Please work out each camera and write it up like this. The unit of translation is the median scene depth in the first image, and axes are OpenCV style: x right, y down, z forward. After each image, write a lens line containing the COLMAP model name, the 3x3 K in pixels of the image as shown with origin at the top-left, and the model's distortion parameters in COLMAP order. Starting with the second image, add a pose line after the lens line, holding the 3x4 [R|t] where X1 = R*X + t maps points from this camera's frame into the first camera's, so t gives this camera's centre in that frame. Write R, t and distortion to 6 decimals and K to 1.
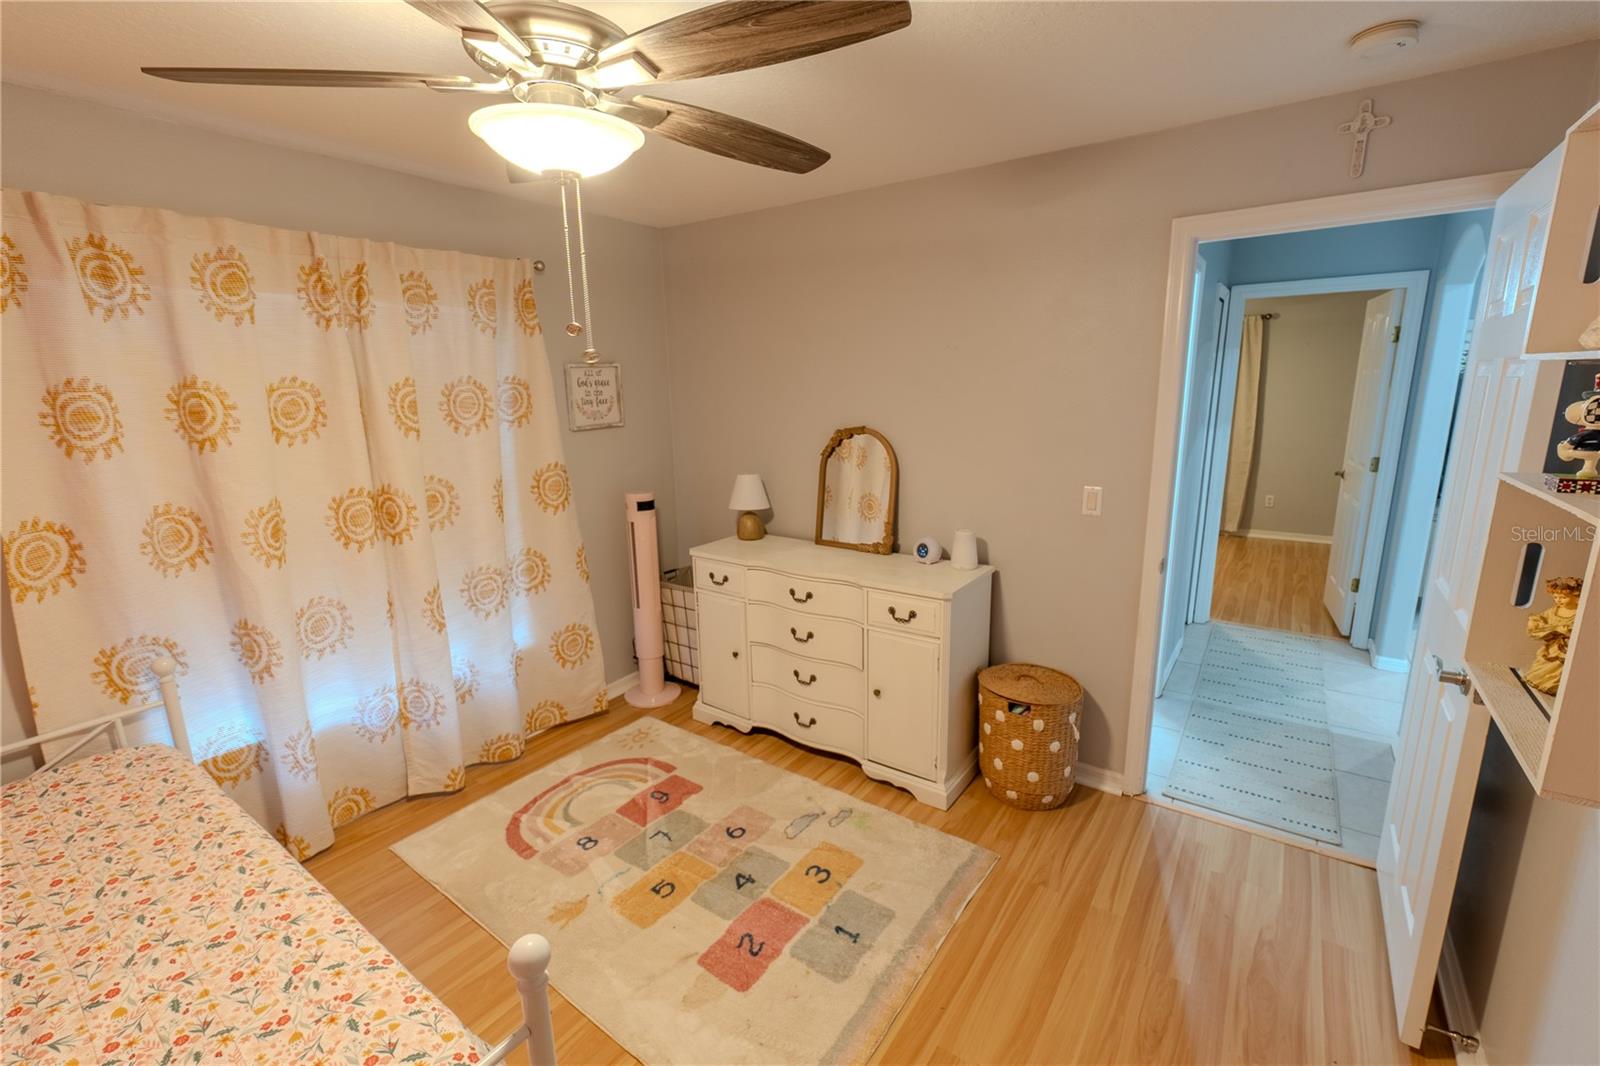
lens RADIAL K [[700.1, 0, 787.6], [0, 700.1, 536.9], [0, 0, 1]] dist [-0.004160, -0.000002]
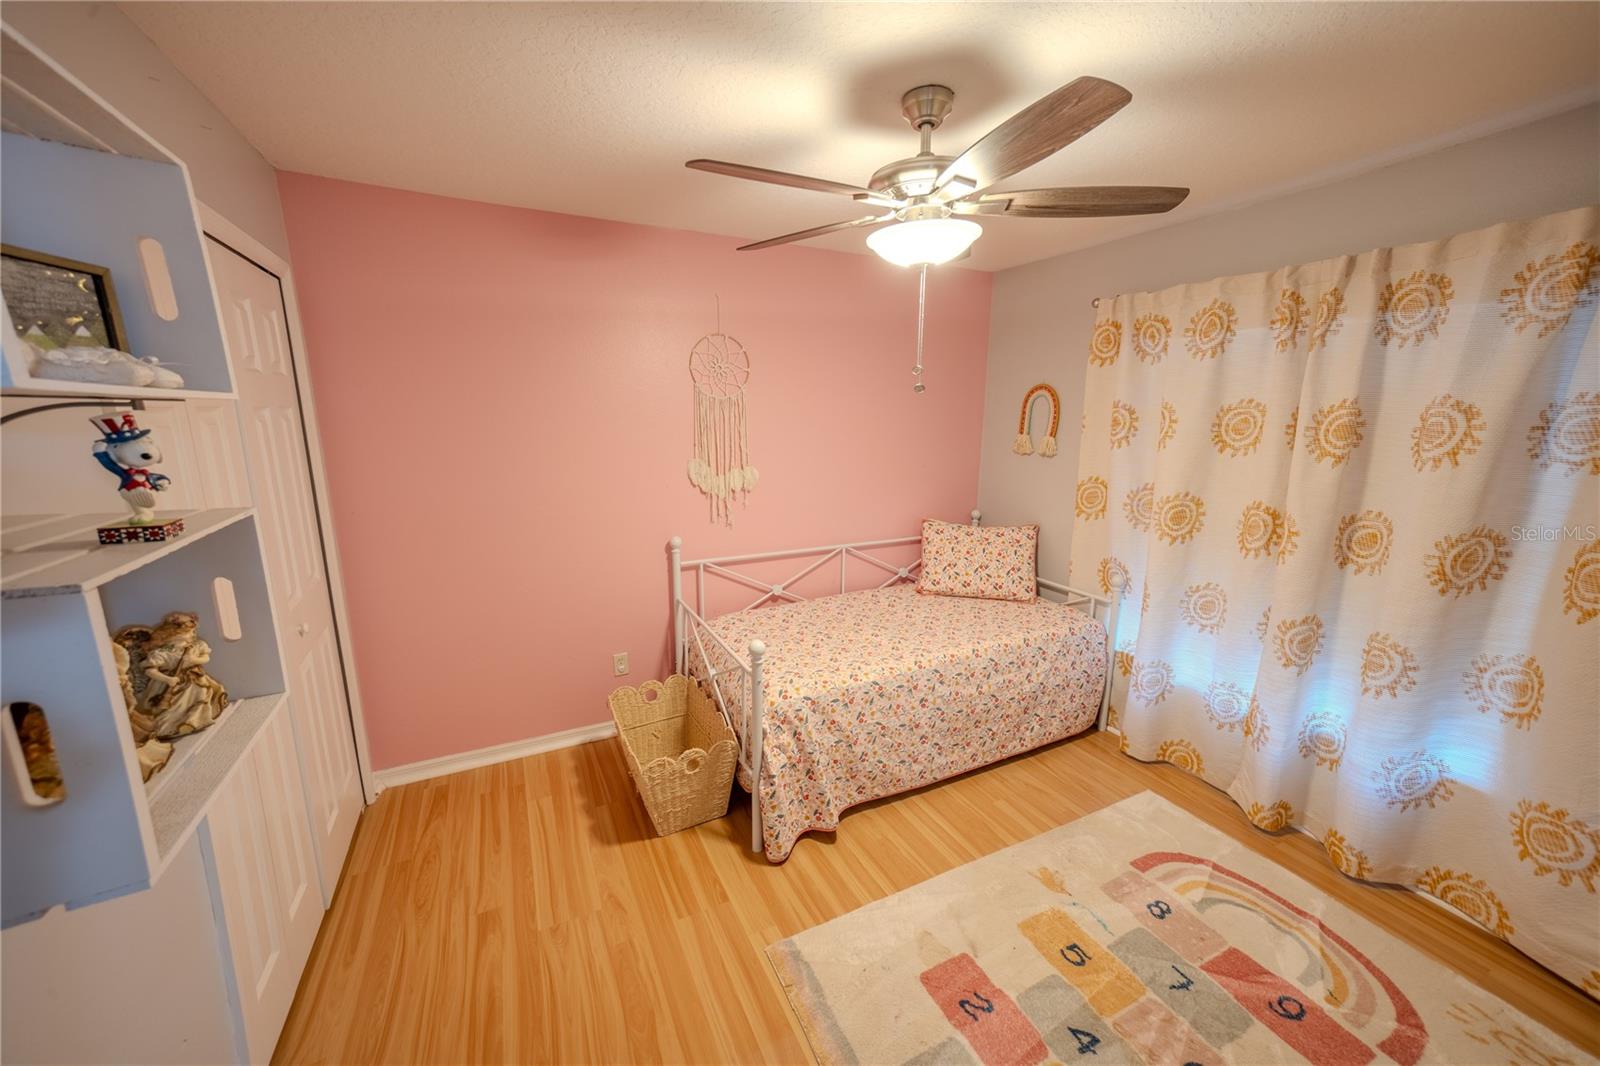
lens RADIAL K [[609.1, 0, 800.0], [0, 609.1, 533.0], [0, 0, 1]] dist [0.001473, 0.000187]
pose [[-0.483113, 0.179370, -0.856988, 0.567909], [-0.187094, 0.935034, 0.301177, -0.182105], [0.855335, 0.305840, -0.418168, 0.835688]]
